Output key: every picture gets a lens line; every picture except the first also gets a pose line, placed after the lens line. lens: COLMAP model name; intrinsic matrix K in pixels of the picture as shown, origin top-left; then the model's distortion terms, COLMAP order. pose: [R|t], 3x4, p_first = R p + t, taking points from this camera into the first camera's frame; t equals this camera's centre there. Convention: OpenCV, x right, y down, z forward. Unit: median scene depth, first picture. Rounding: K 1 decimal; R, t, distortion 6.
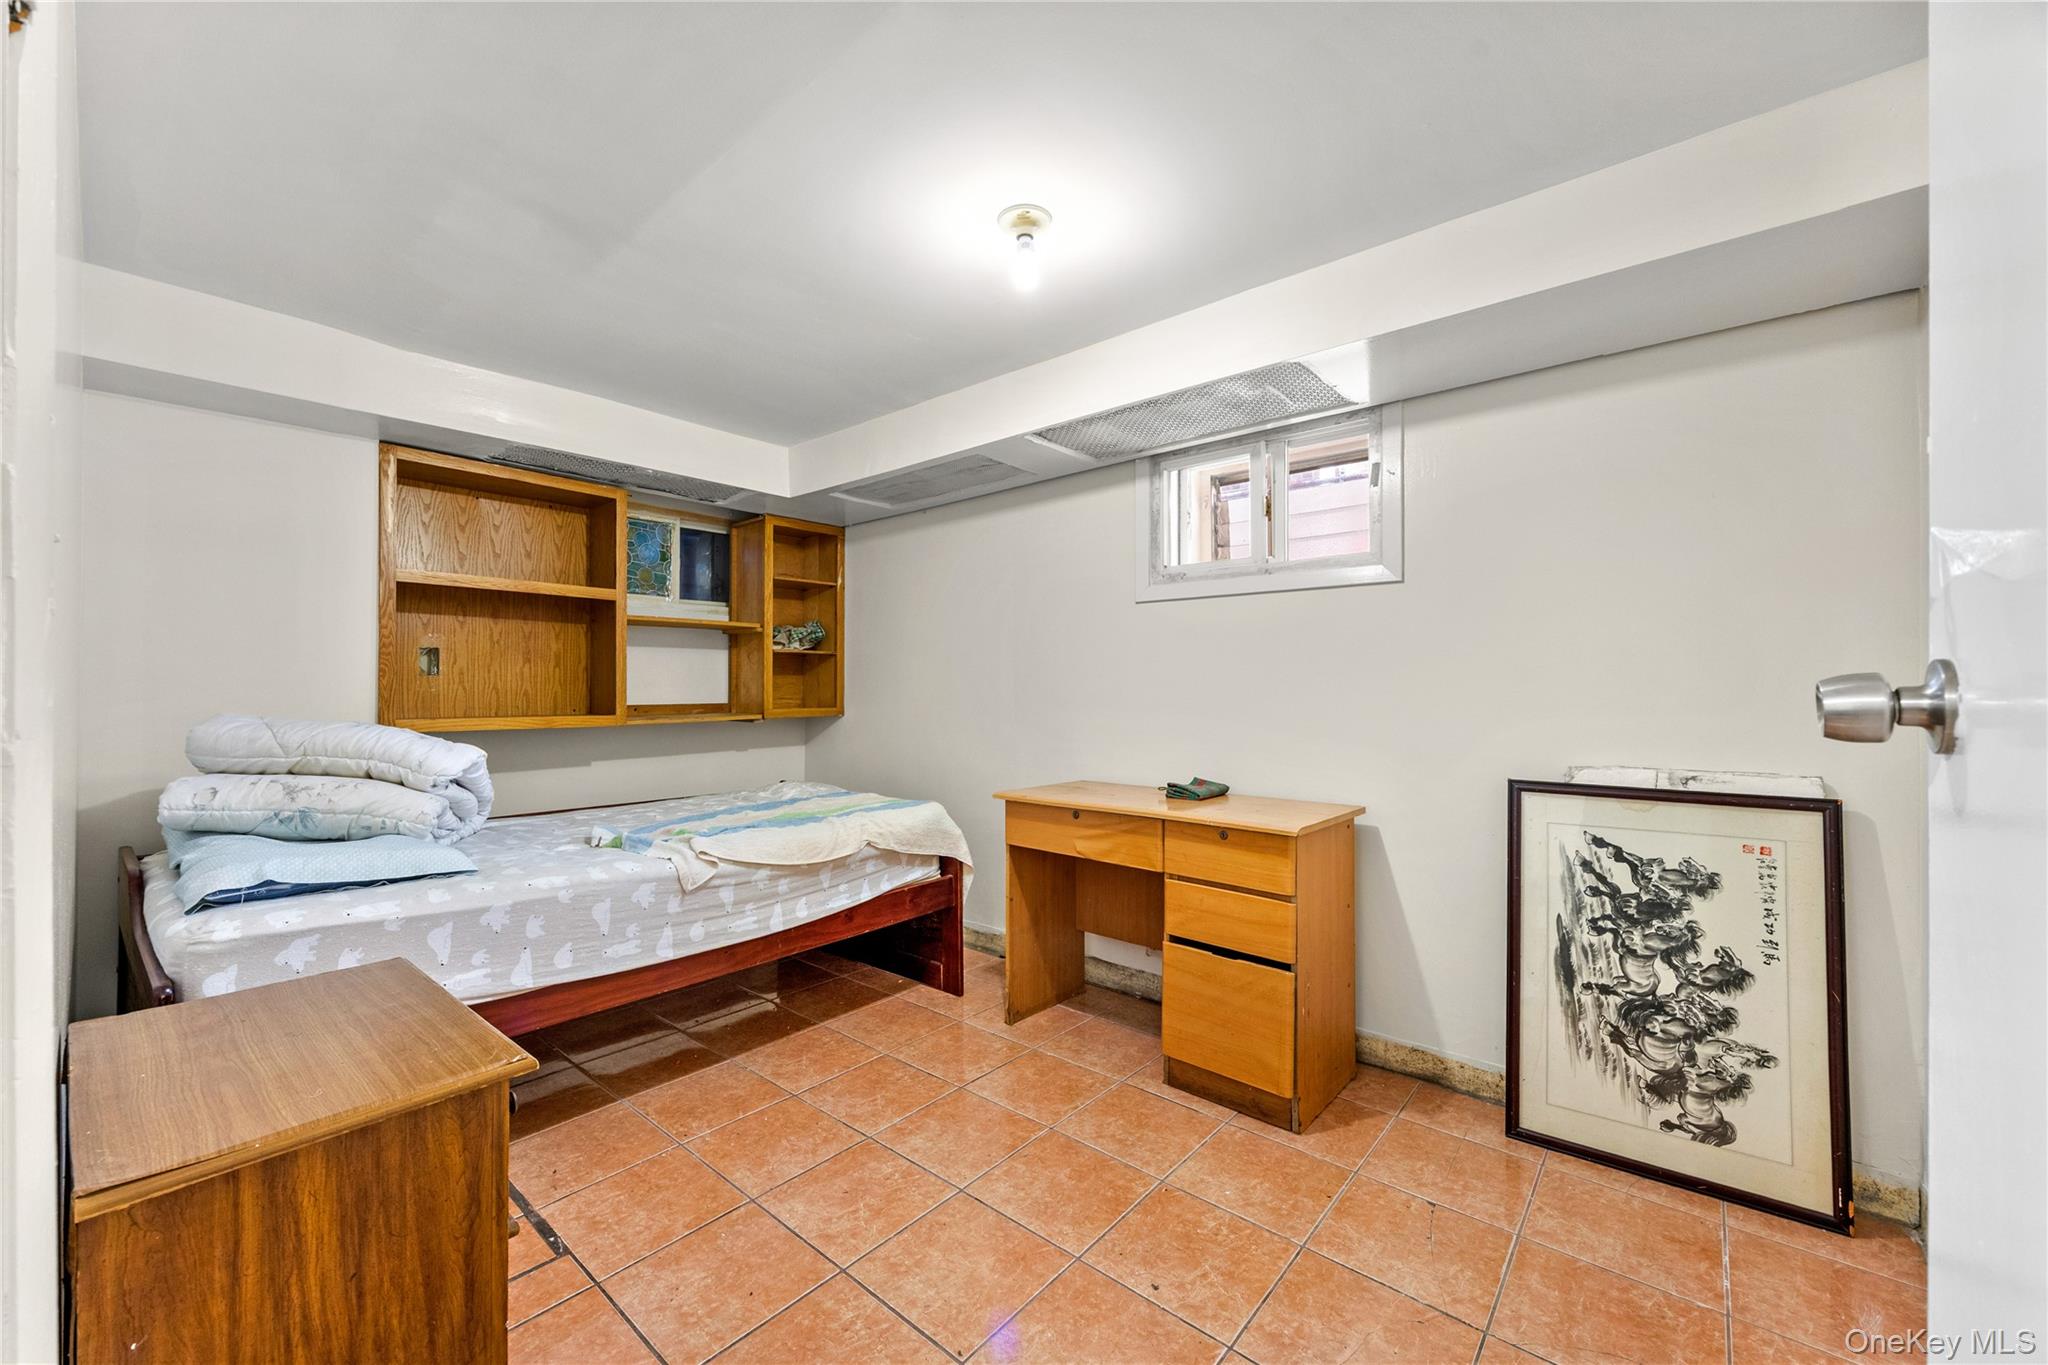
lens RADIAL K [[786.5, 0, 1020.9], [0, 786.5, 685.1], [0, 0, 1]] dist [-0.004990, 0.000446]
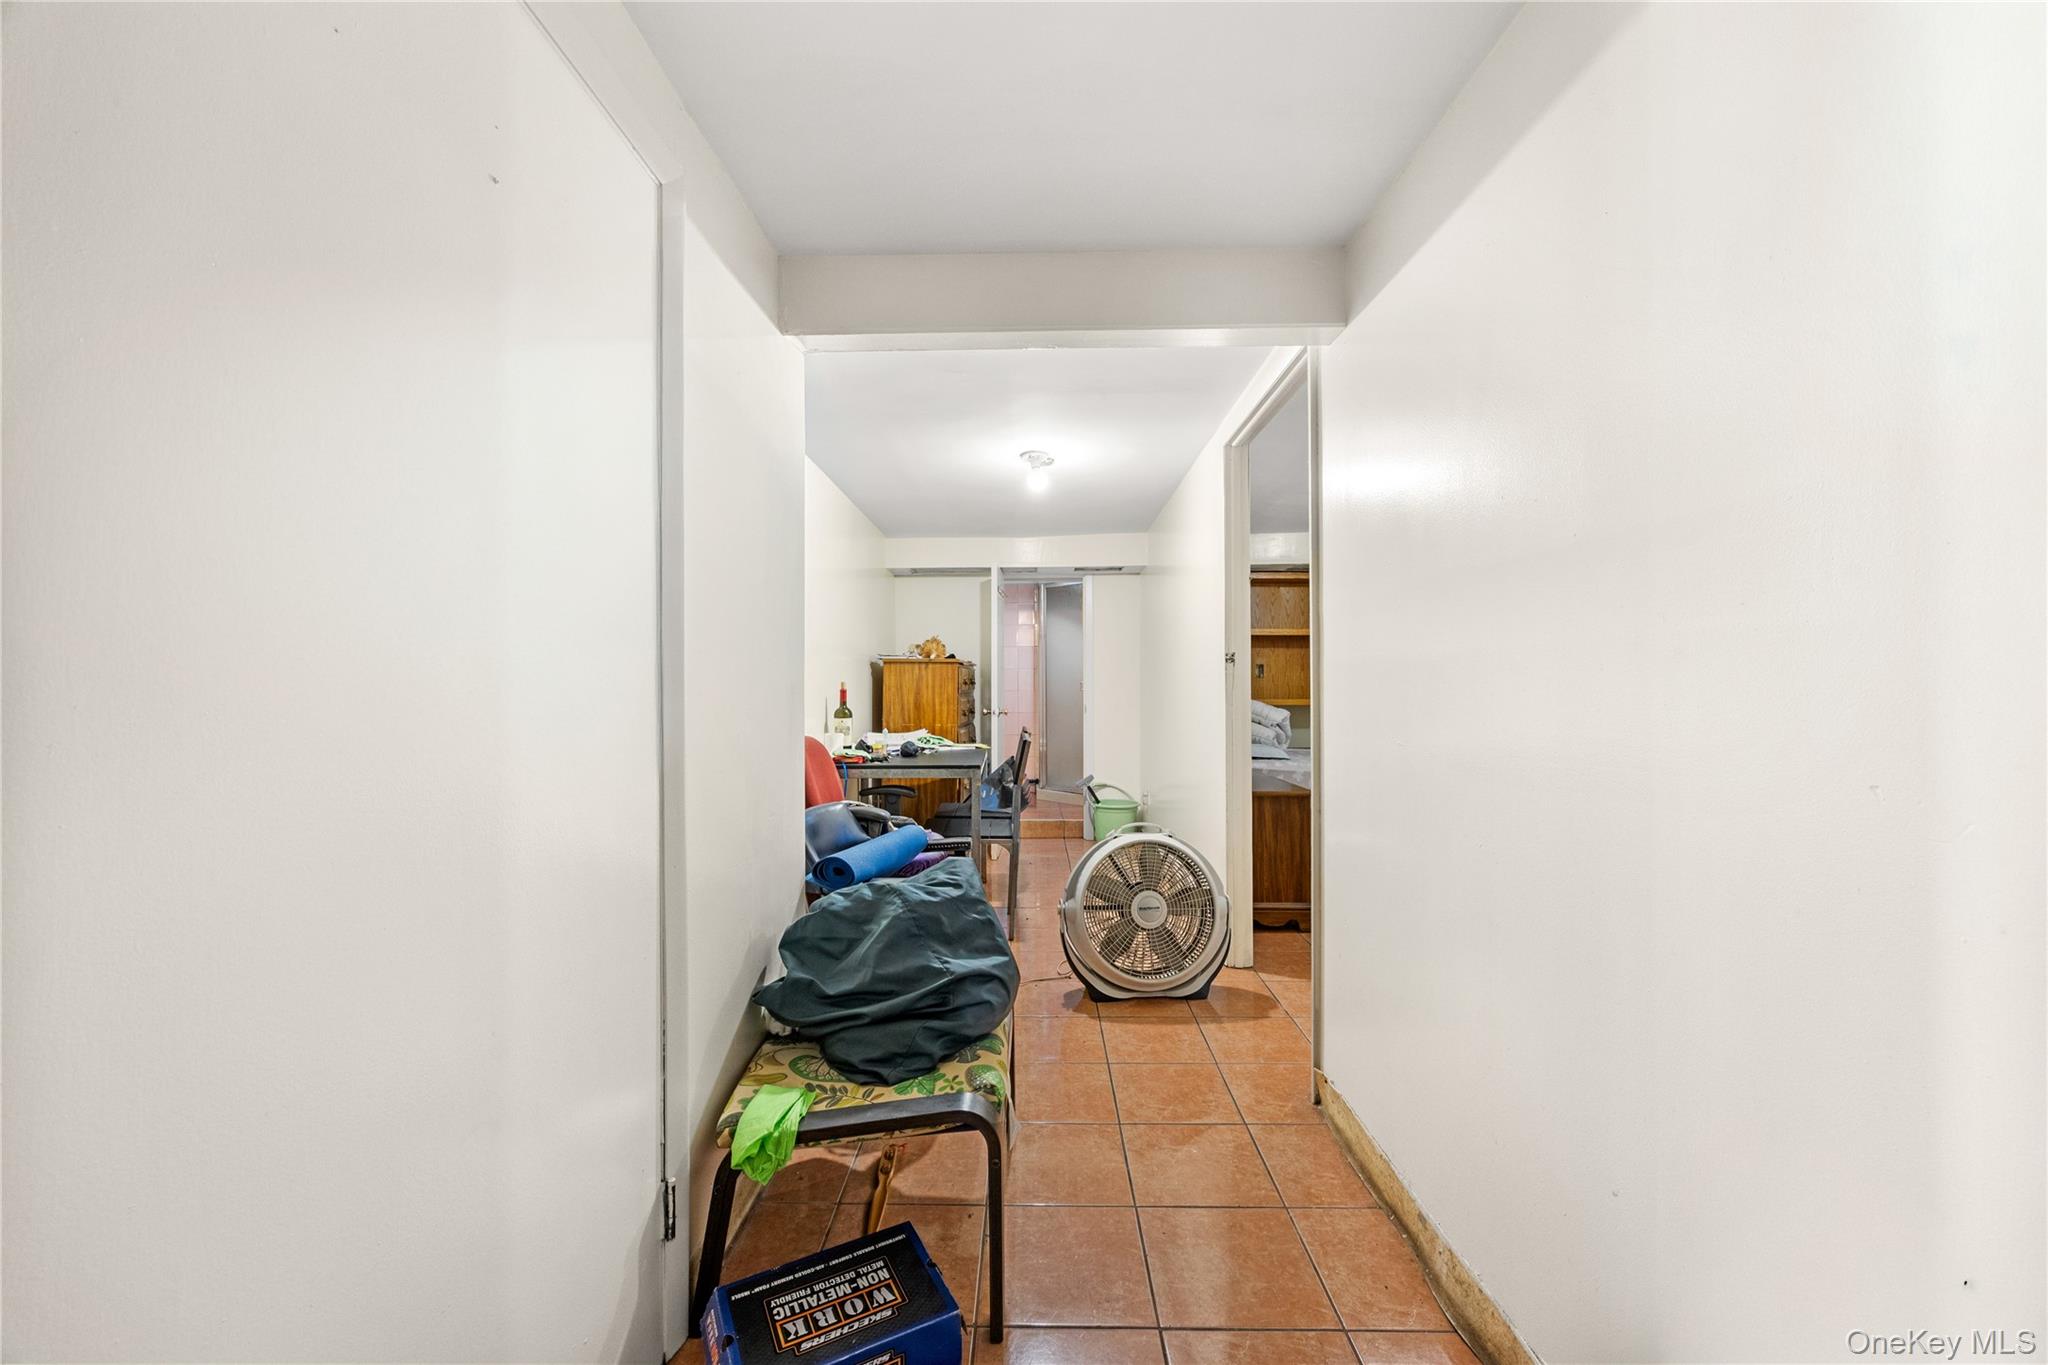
lens RADIAL K [[786.5, 0, 1020.4], [0, 786.5, 682.7], [0, 0, 1]] dist [-0.004990, 0.000446]
pose [[0.633119, 0.001305, -0.774053, 0.584868], [0.000902, 0.999997, 0.002424, -0.008668], [0.774054, -0.002232, 0.633116, -1.048546]]
